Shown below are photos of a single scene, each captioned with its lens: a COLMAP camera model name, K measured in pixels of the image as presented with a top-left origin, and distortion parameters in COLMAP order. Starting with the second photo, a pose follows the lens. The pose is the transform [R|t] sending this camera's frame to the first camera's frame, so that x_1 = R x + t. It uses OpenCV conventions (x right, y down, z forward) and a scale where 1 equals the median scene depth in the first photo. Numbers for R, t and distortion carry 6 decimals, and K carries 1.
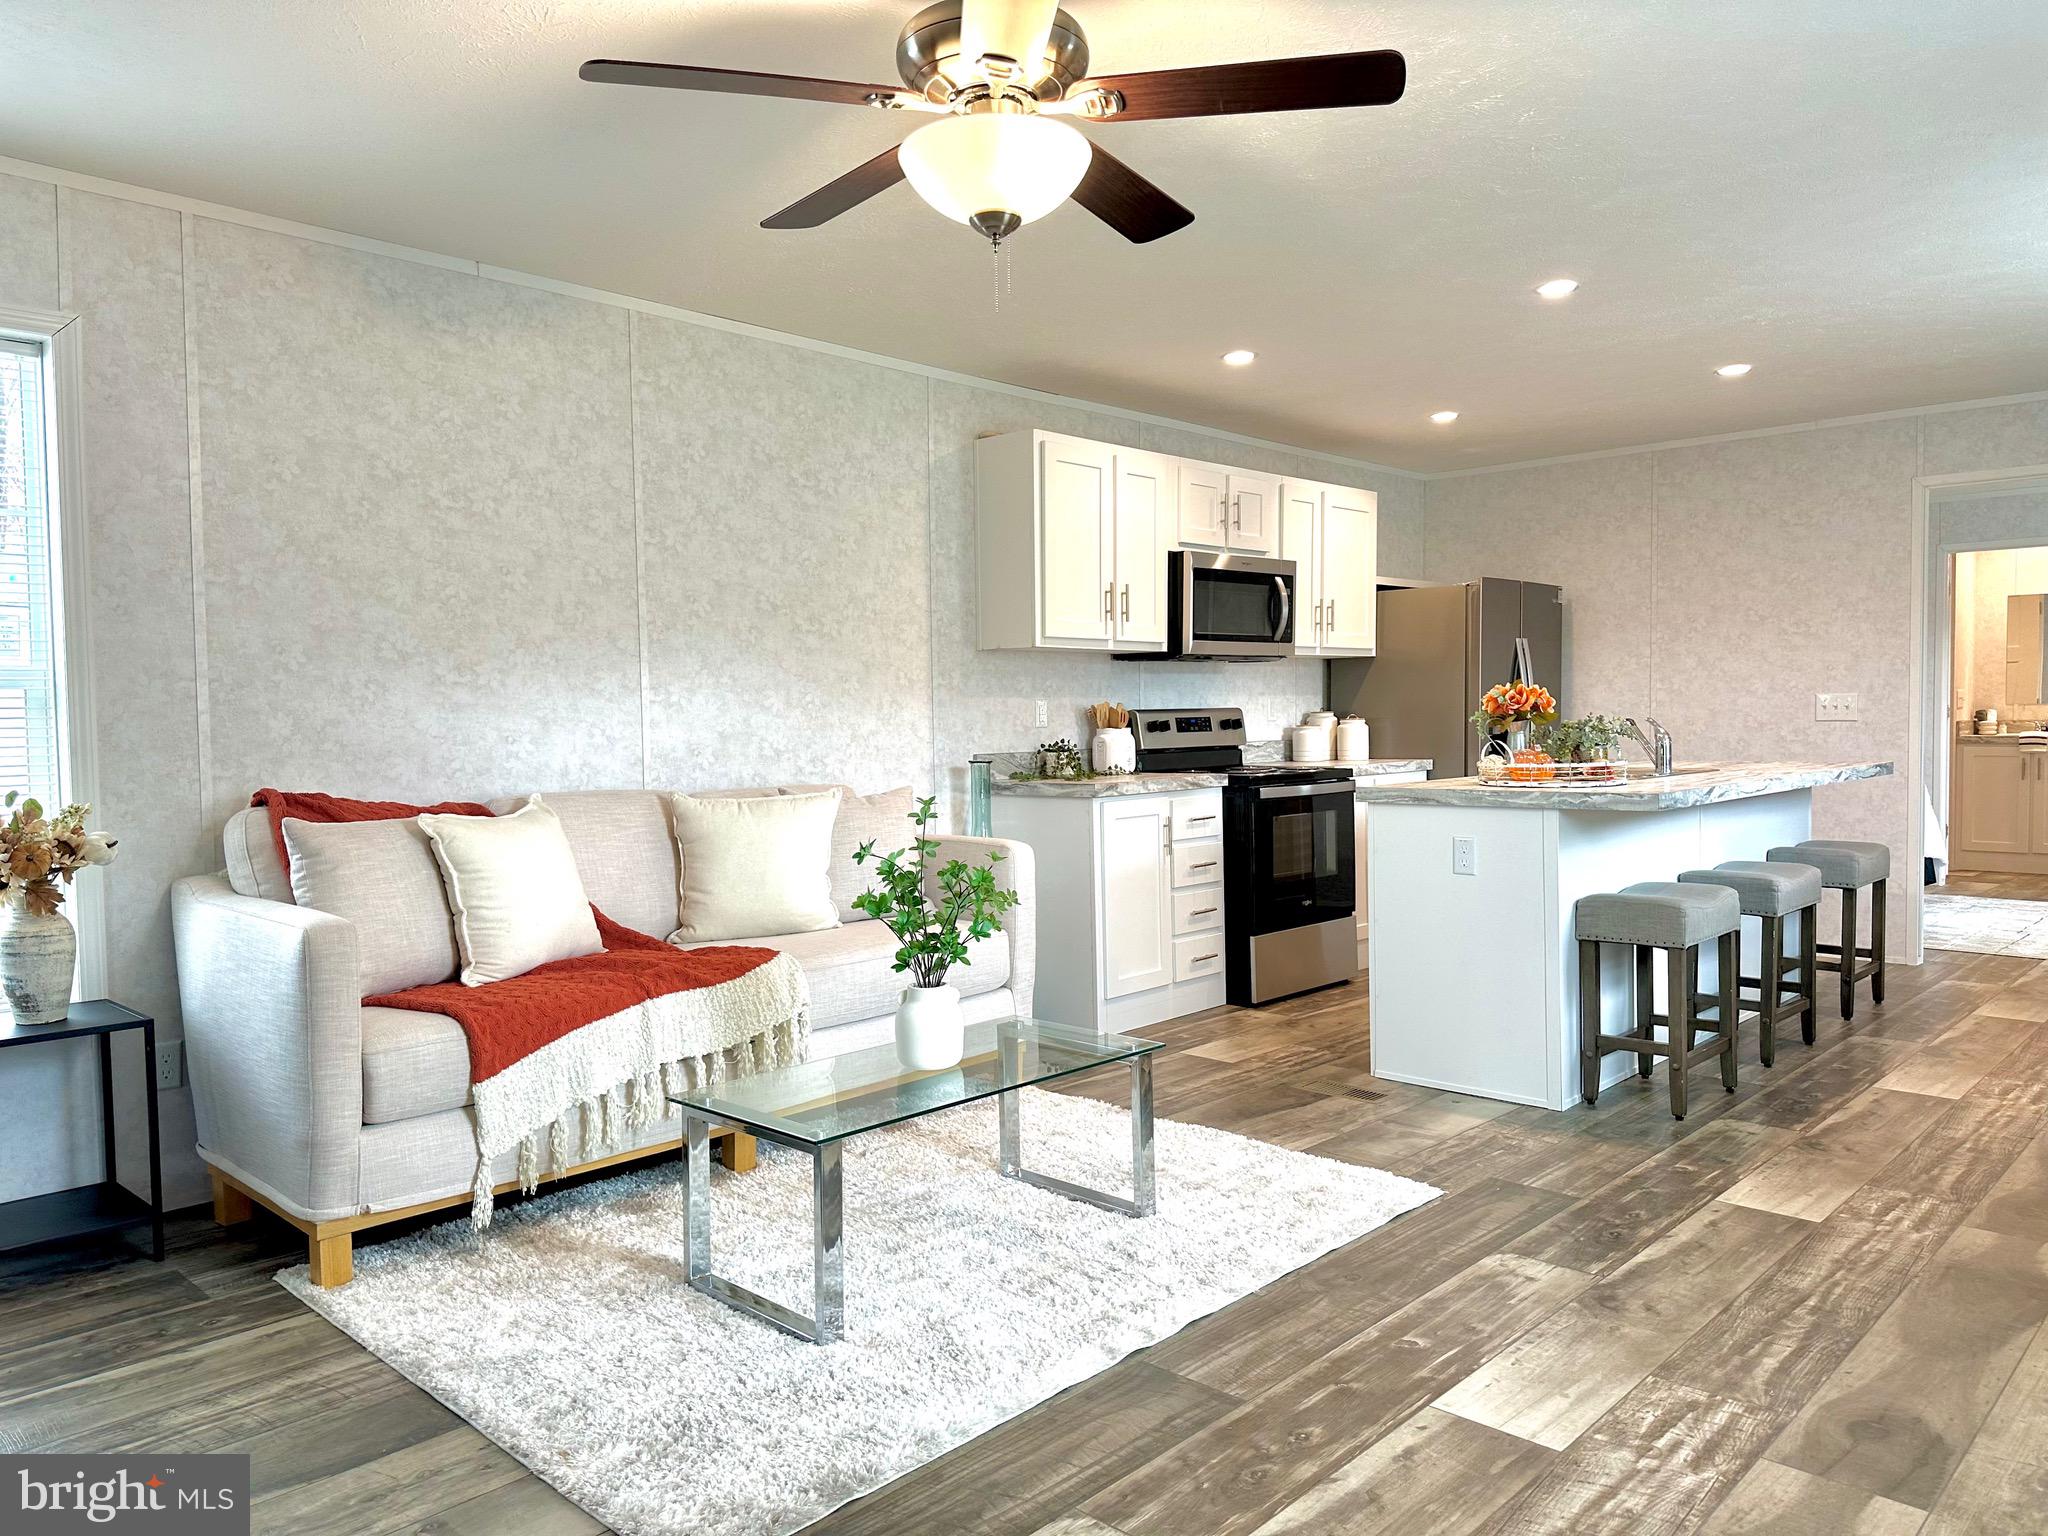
lens RADIAL K [[1457.0, 0, 1012.5], [0, 1457.0, 782.7], [0, 0, 1]] dist [0.033032, -0.041099]
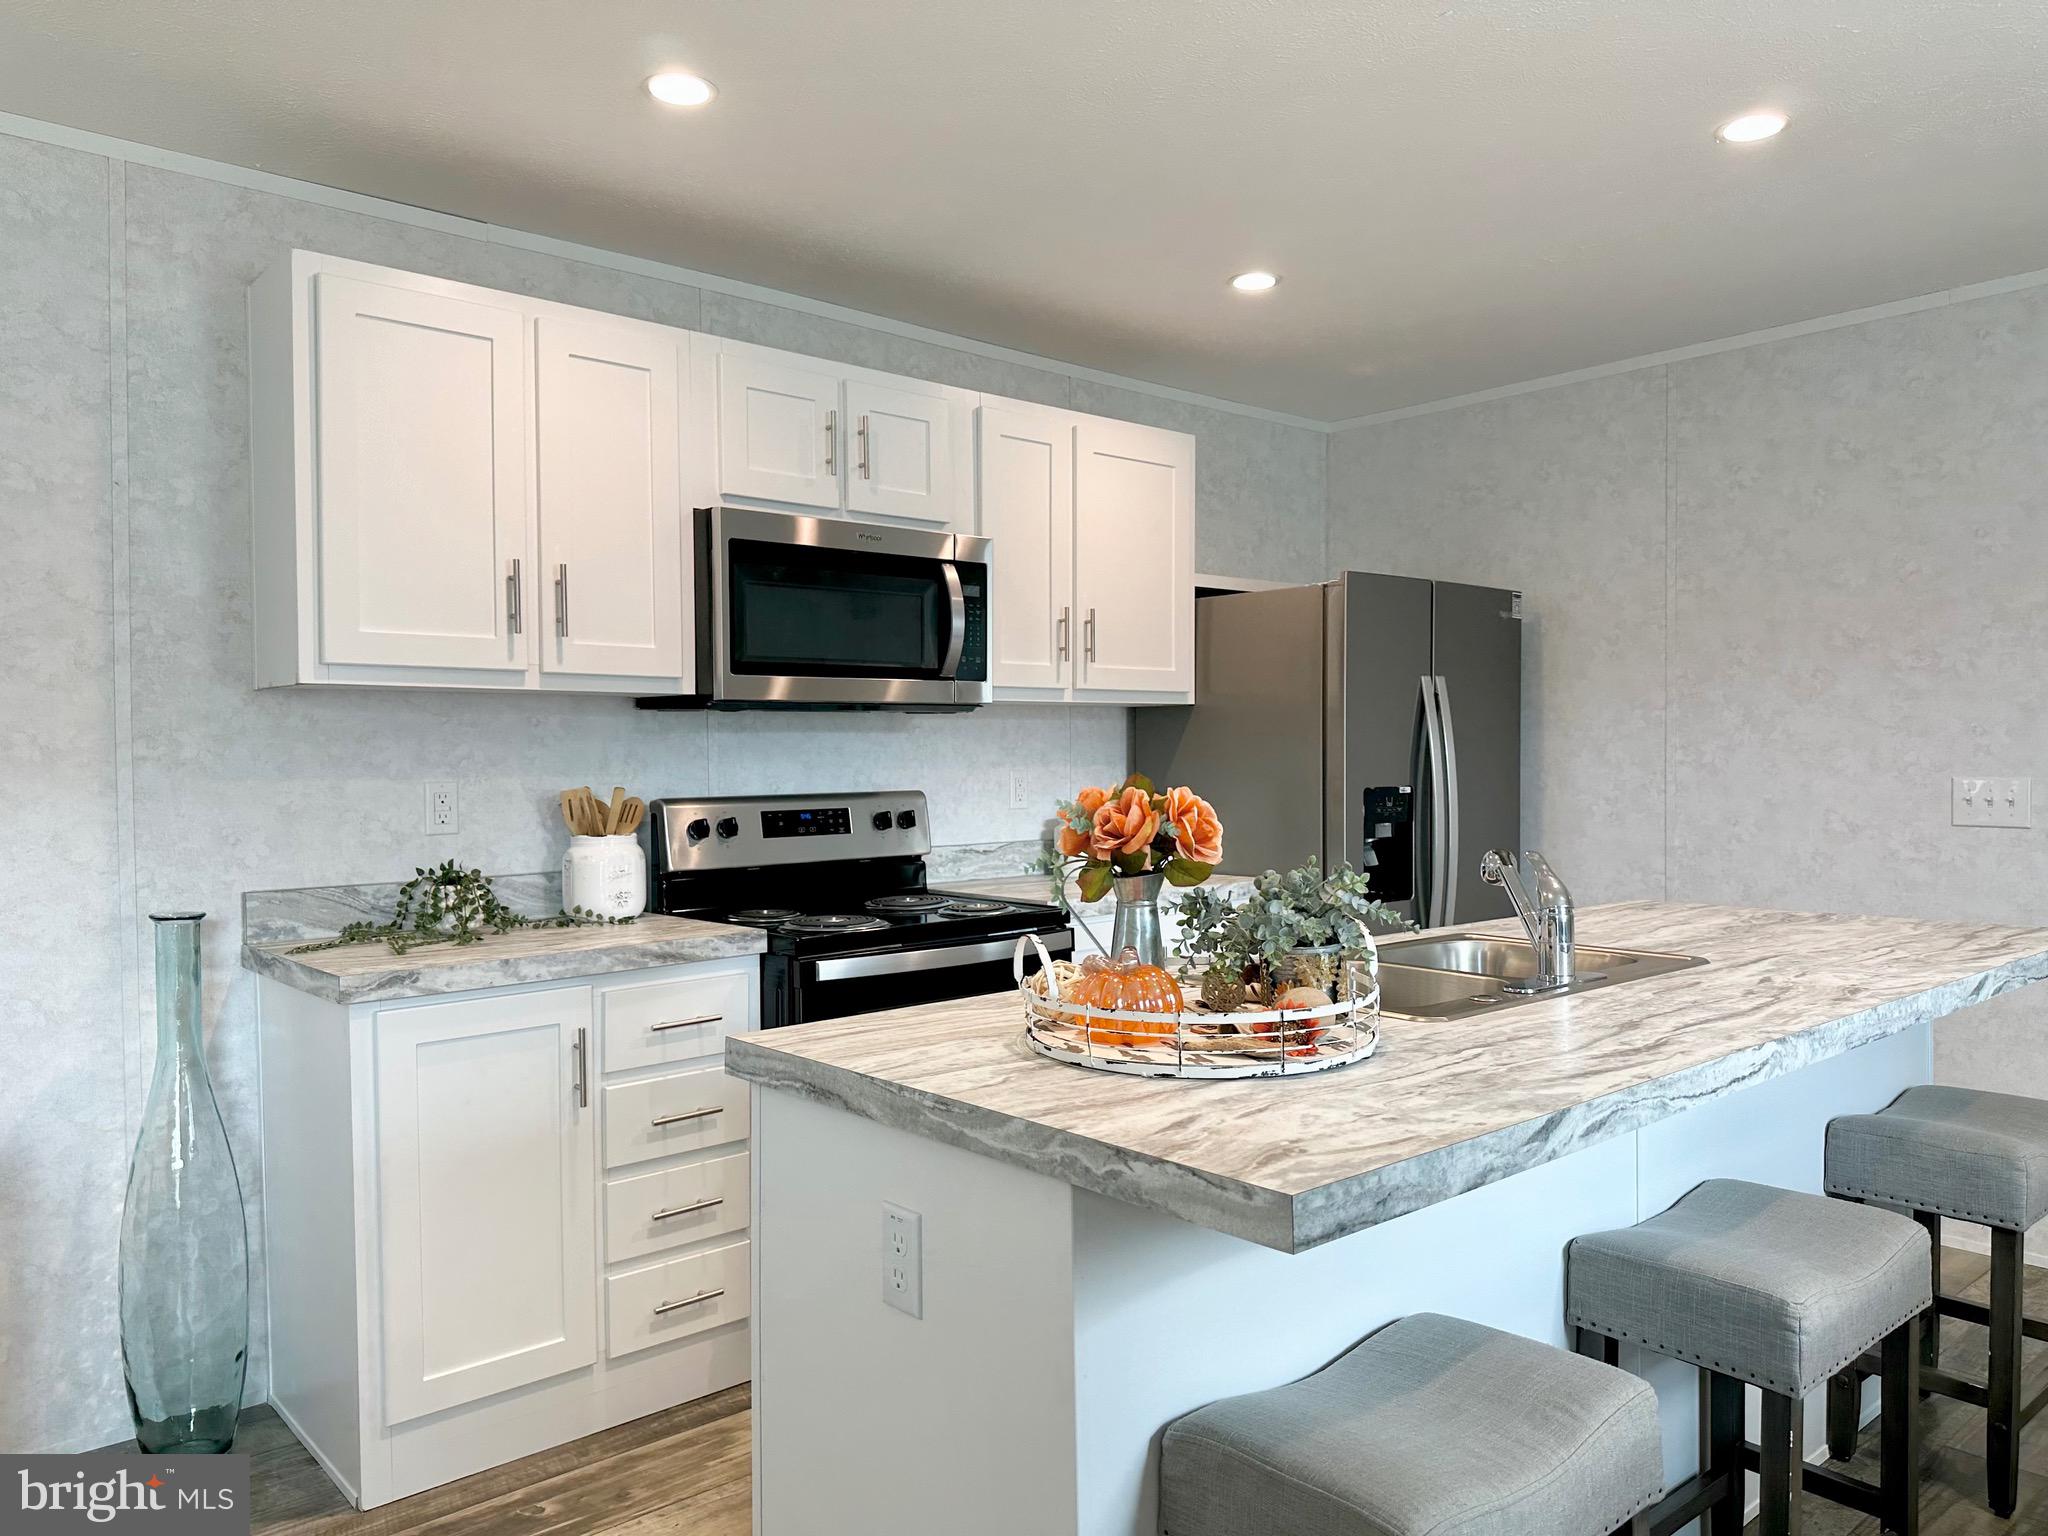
lens RADIAL K [[1457.0, 0, 1028.3], [0, 1457.0, 760.5], [0, 0, 1]] dist [0.033032, -0.041099]
pose [[0.996716, 0.008390, -0.080544, 0.255563], [-0.011879, 0.999008, -0.042925, -0.040795], [0.080104, 0.043741, 0.995826, 0.440813]]
